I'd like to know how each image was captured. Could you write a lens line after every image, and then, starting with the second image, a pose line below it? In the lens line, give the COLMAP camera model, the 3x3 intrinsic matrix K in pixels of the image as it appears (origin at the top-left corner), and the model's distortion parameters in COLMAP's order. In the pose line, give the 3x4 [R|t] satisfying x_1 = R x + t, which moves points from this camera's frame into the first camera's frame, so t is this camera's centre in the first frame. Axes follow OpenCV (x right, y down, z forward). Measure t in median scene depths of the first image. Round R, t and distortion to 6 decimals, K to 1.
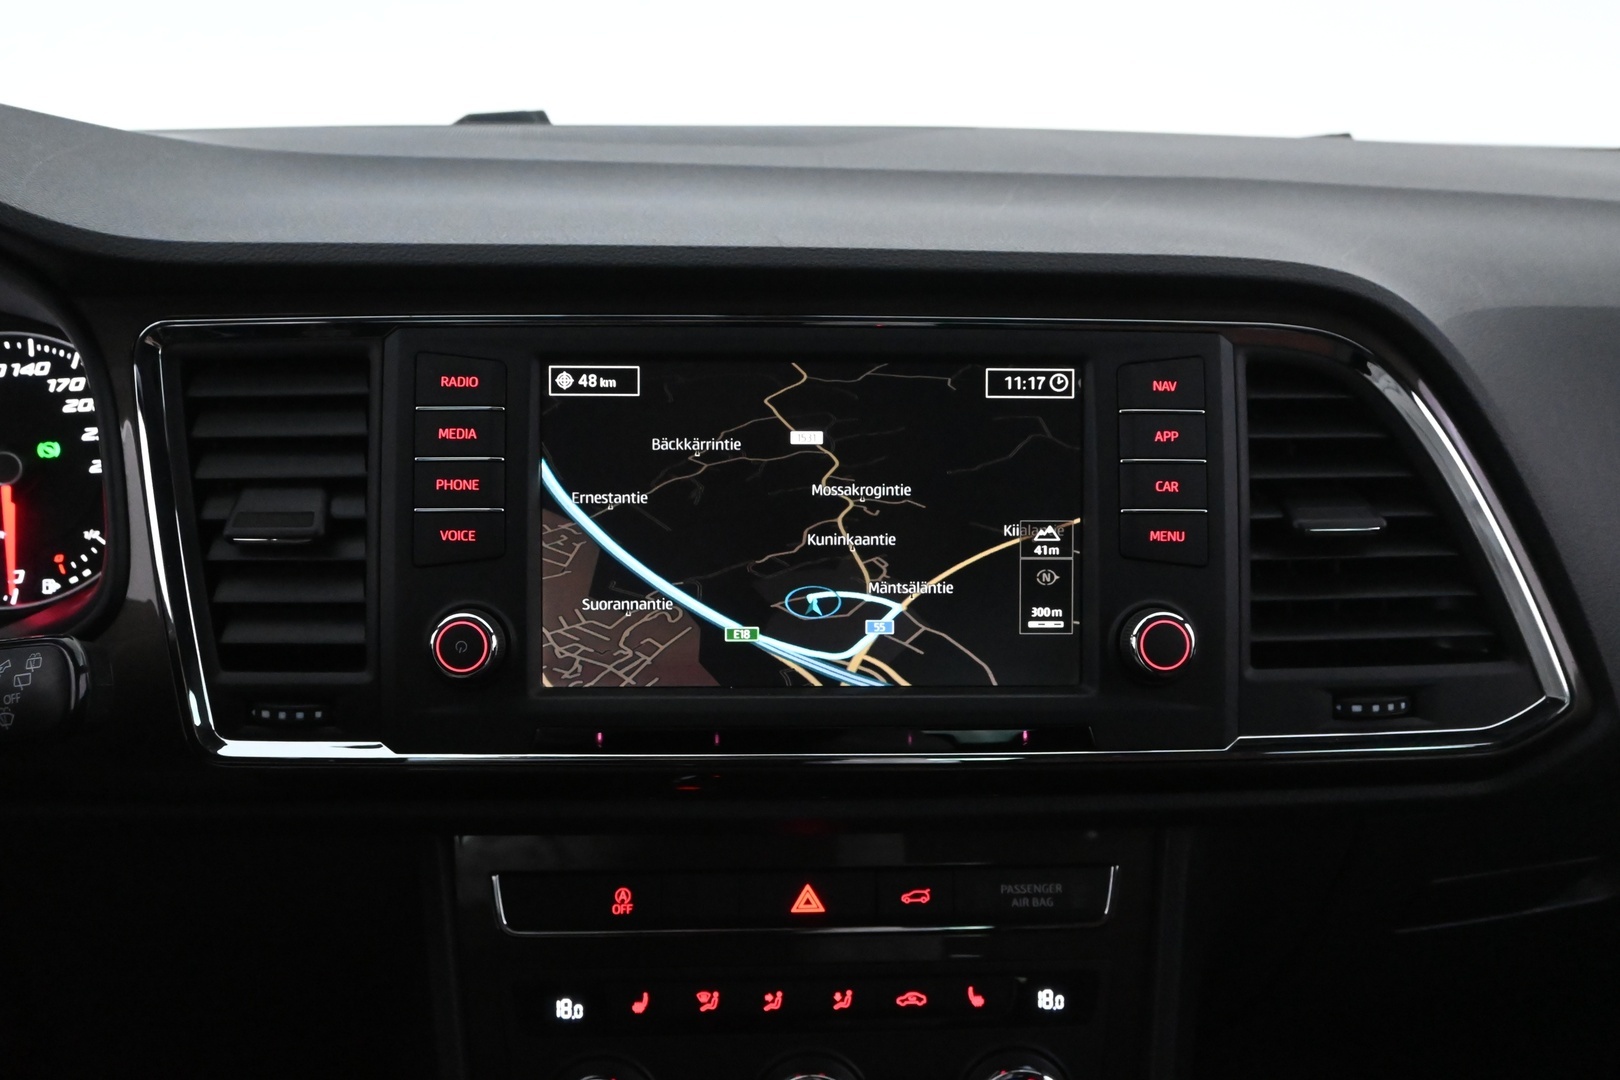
lens RADIAL K [[1240.2, 0, 810.0], [0, 1240.2, 540.0], [0, 0, 1]] dist [-0.004872, -0.006429]
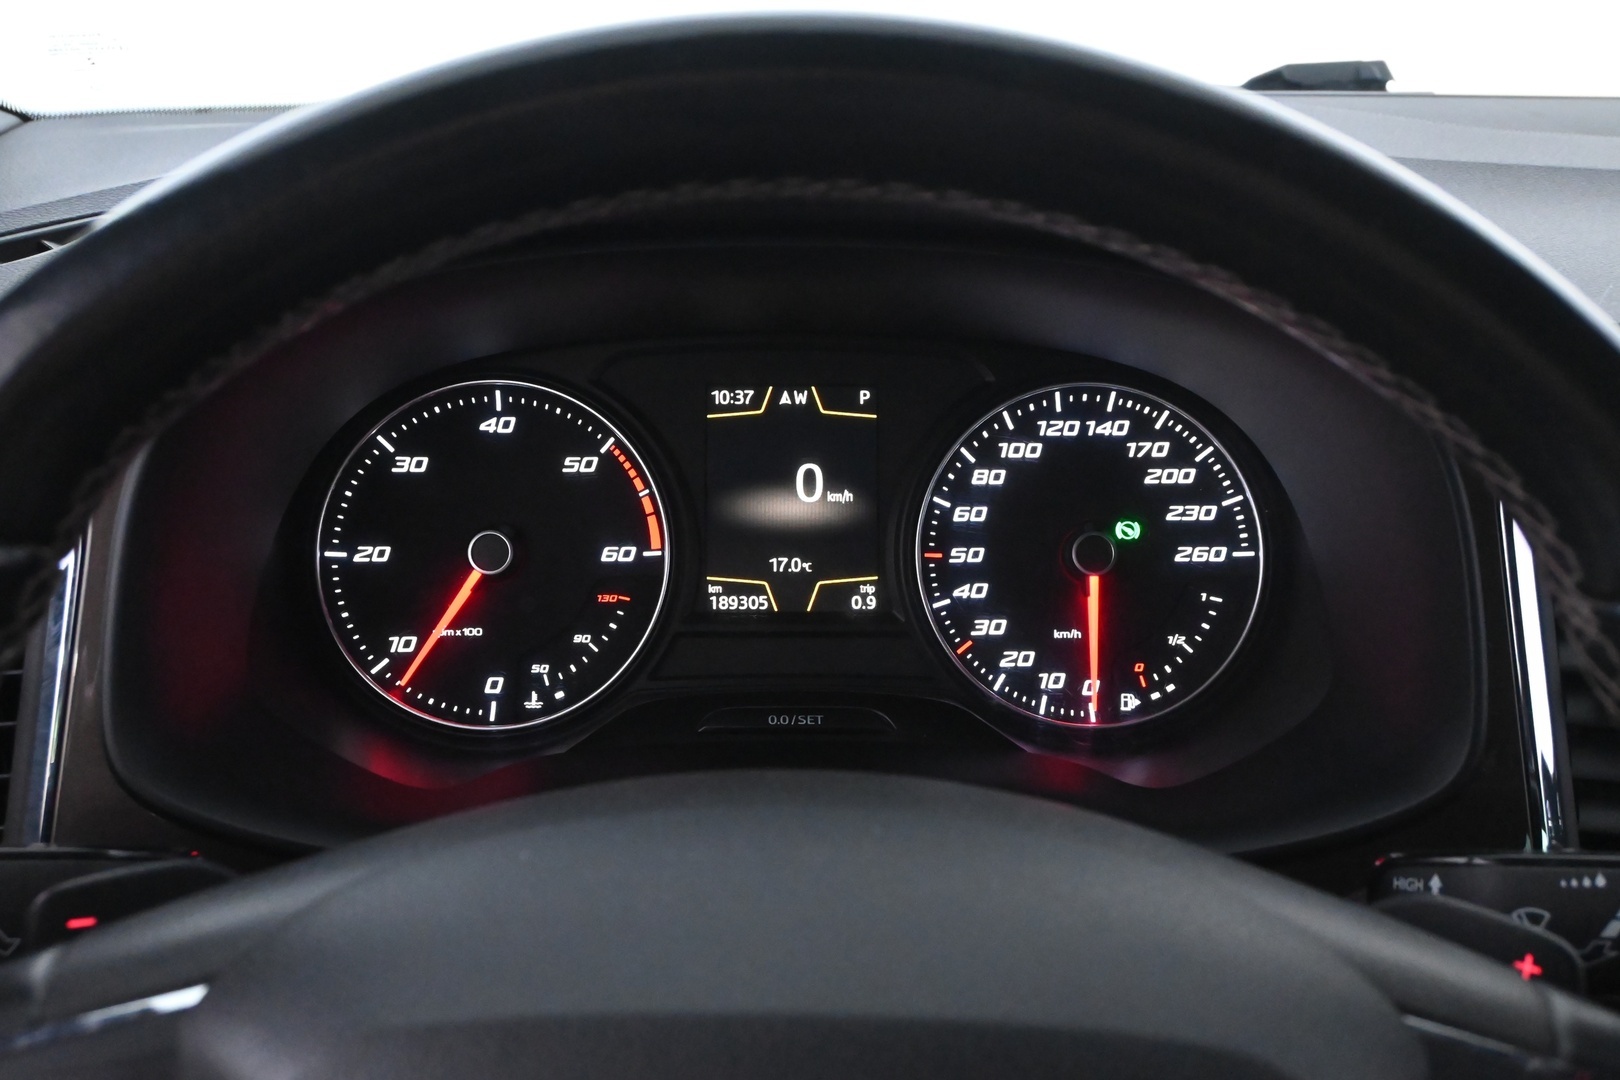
lens RADIAL K [[1601.1, 0, 810.0], [0, 1601.1, 540.0], [0, 0, 1]] dist [-0.007145, 0.001519]
pose [[0.985848, 0.066986, -0.153677, -0.791178], [-0.065976, 0.997753, 0.011671, -0.078357], [0.154114, -0.001367, 0.988052, -0.069475]]
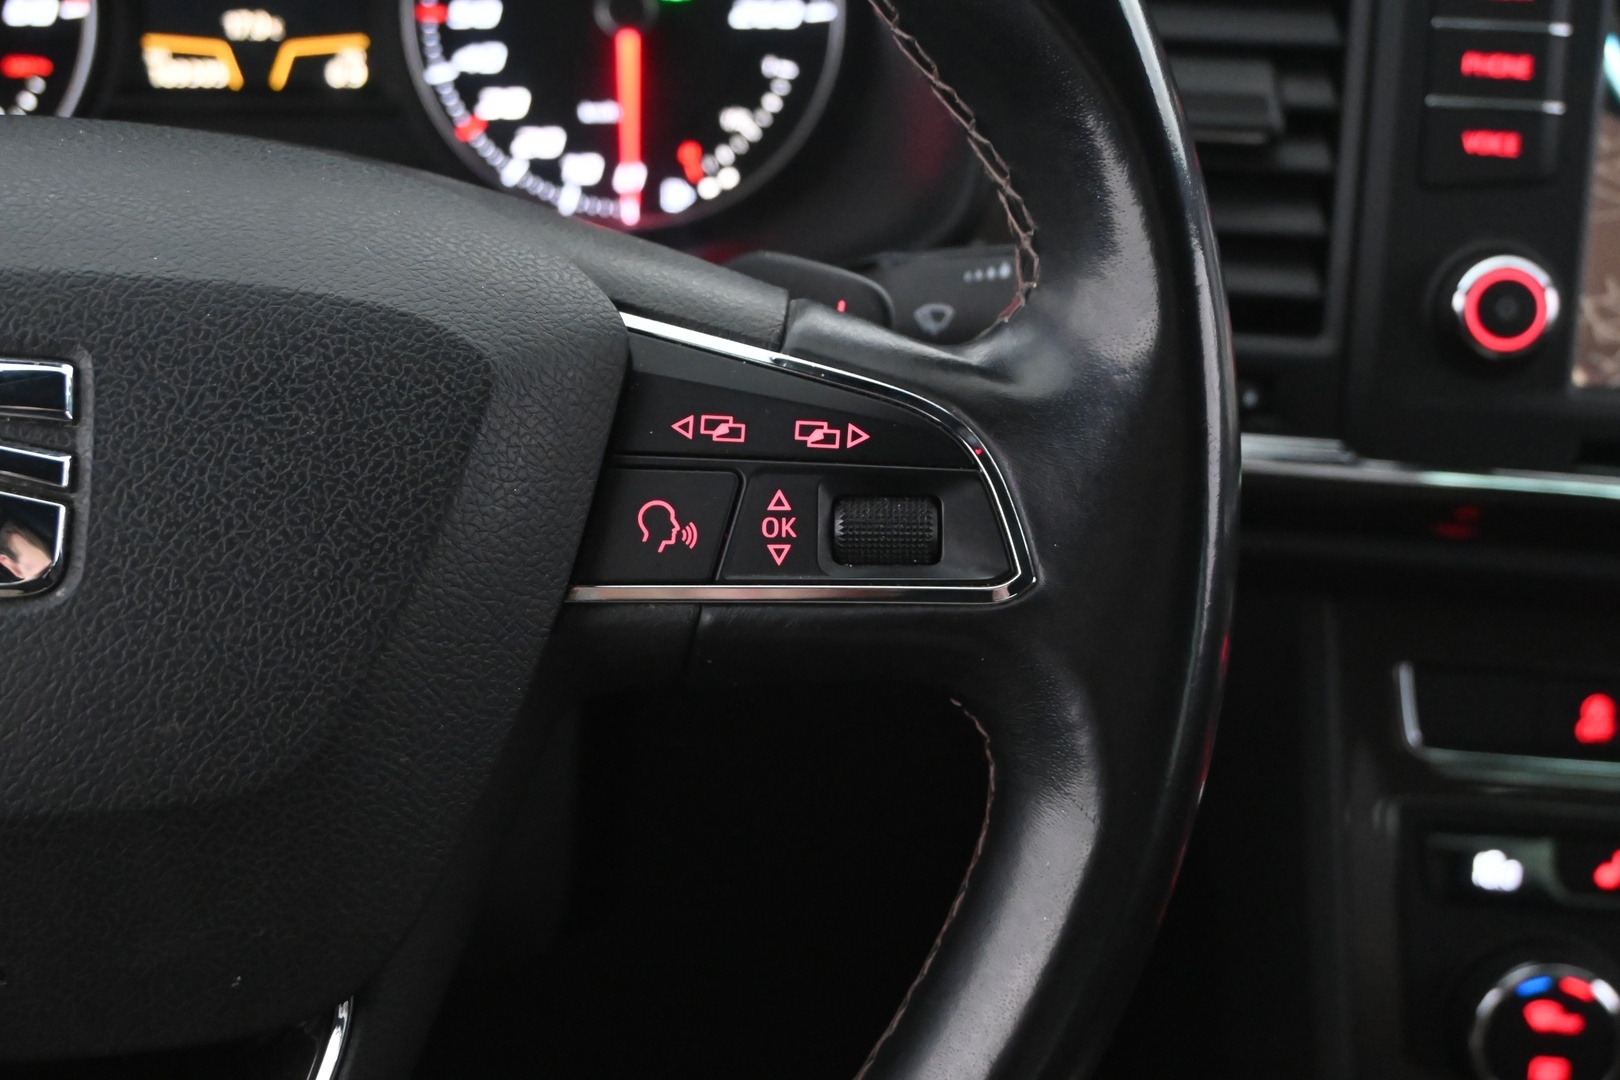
lens RADIAL K [[2333.1, 0, 810.0], [0, 2333.1, 540.0], [0, 0, 1]] dist [-0.002849, 0.046360]
pose [[0.993285, 0.072214, -0.090384, -0.497268], [-0.060059, 0.989610, 0.130635, 0.062434], [0.098879, -0.124330, 0.987302, -0.284350]]
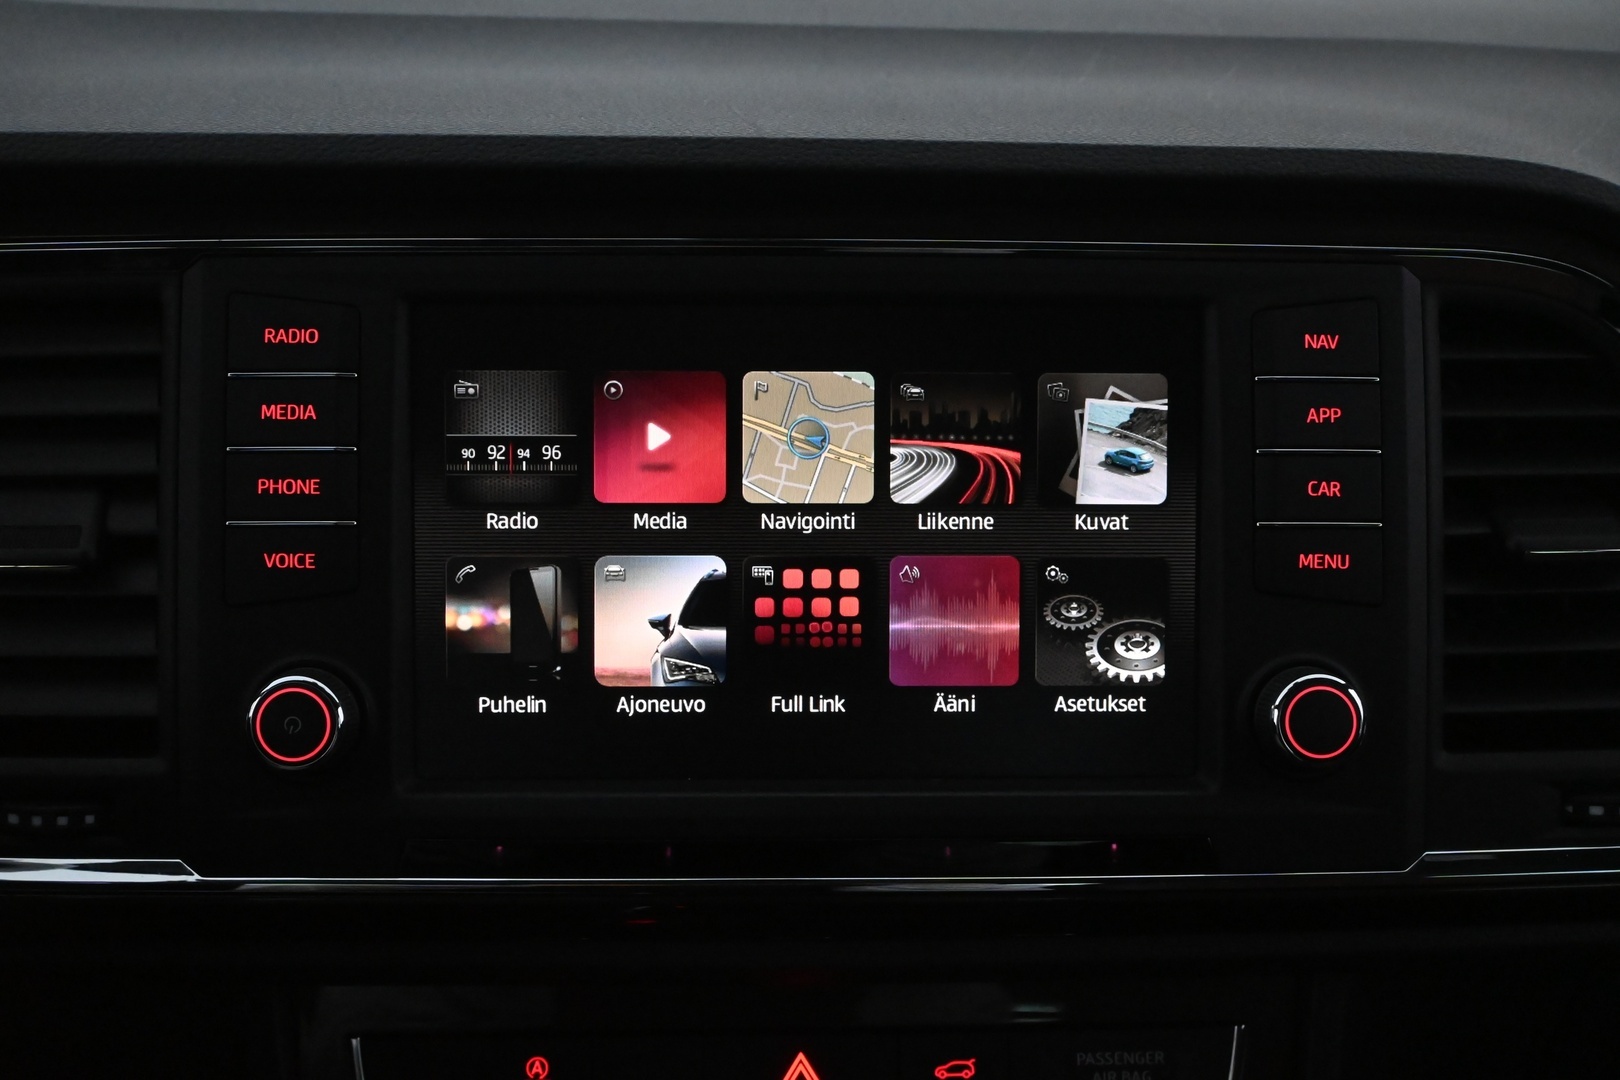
lens RADIAL K [[1575.7, 0, 810.0], [0, 1575.7, 540.0], [0, 0, 1]] dist [-0.008133, 0.000466]
pose [[0.999978, 0.001013, -0.006515, 0.009467], [-0.000888, 0.999816, 0.019137, -0.030680], [0.006533, -0.019131, 0.999796, 0.125291]]
